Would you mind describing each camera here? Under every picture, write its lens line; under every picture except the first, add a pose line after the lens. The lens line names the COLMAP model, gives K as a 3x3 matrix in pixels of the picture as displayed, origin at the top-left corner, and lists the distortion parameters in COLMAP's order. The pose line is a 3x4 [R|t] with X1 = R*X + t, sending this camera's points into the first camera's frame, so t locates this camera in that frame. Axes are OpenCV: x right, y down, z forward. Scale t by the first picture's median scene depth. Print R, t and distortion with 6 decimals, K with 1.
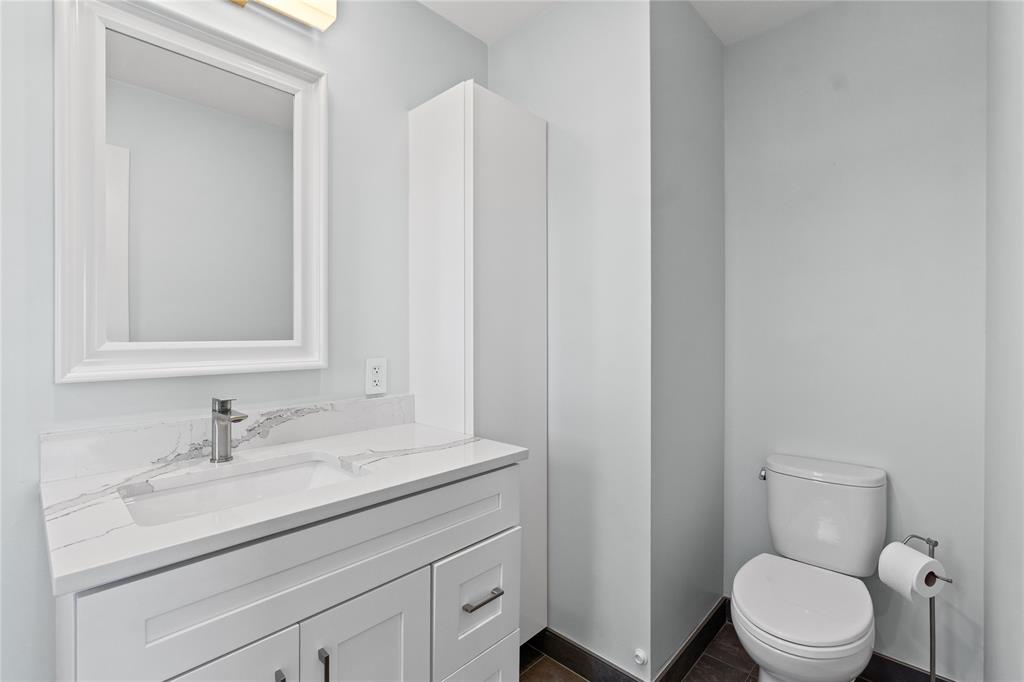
lens RADIAL K [[466.7, 0, 514.4], [0, 466.7, 338.4], [0, 0, 1]] dist [0.000027, 0.000268]
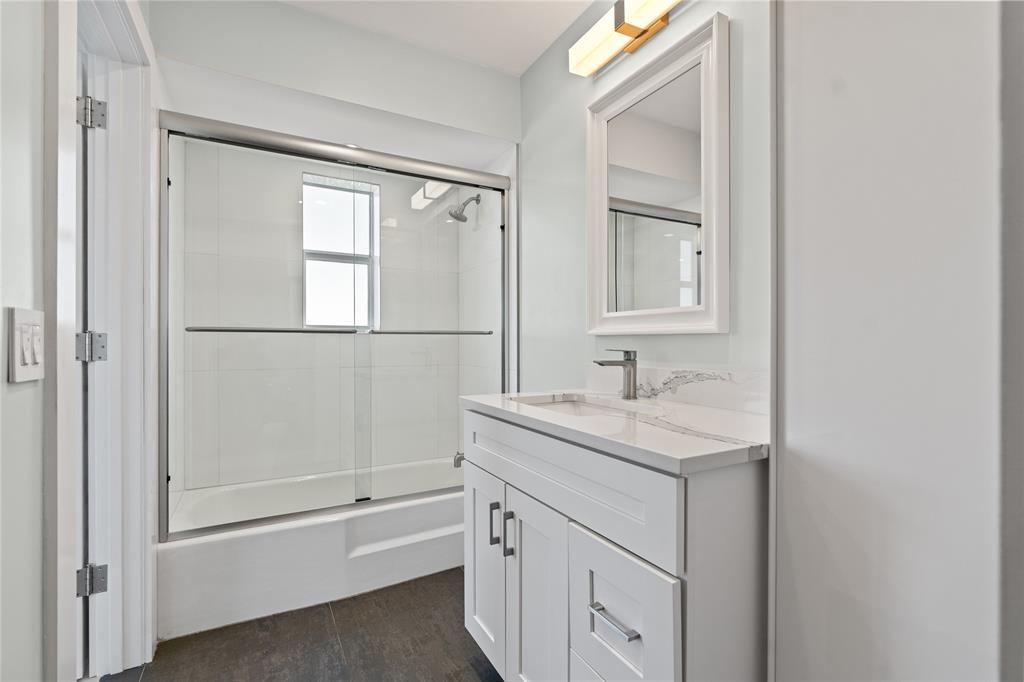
lens RADIAL K [[466.7, 0, 514.4], [0, 466.7, 338.4], [0, 0, 1]] dist [0.000027, 0.000268]
pose [[-0.302483, 0.006684, -0.953131, 0.639094], [0.006098, 0.999969, 0.005078, 0.071075], [0.953135, -0.004276, -0.302514, 0.954647]]
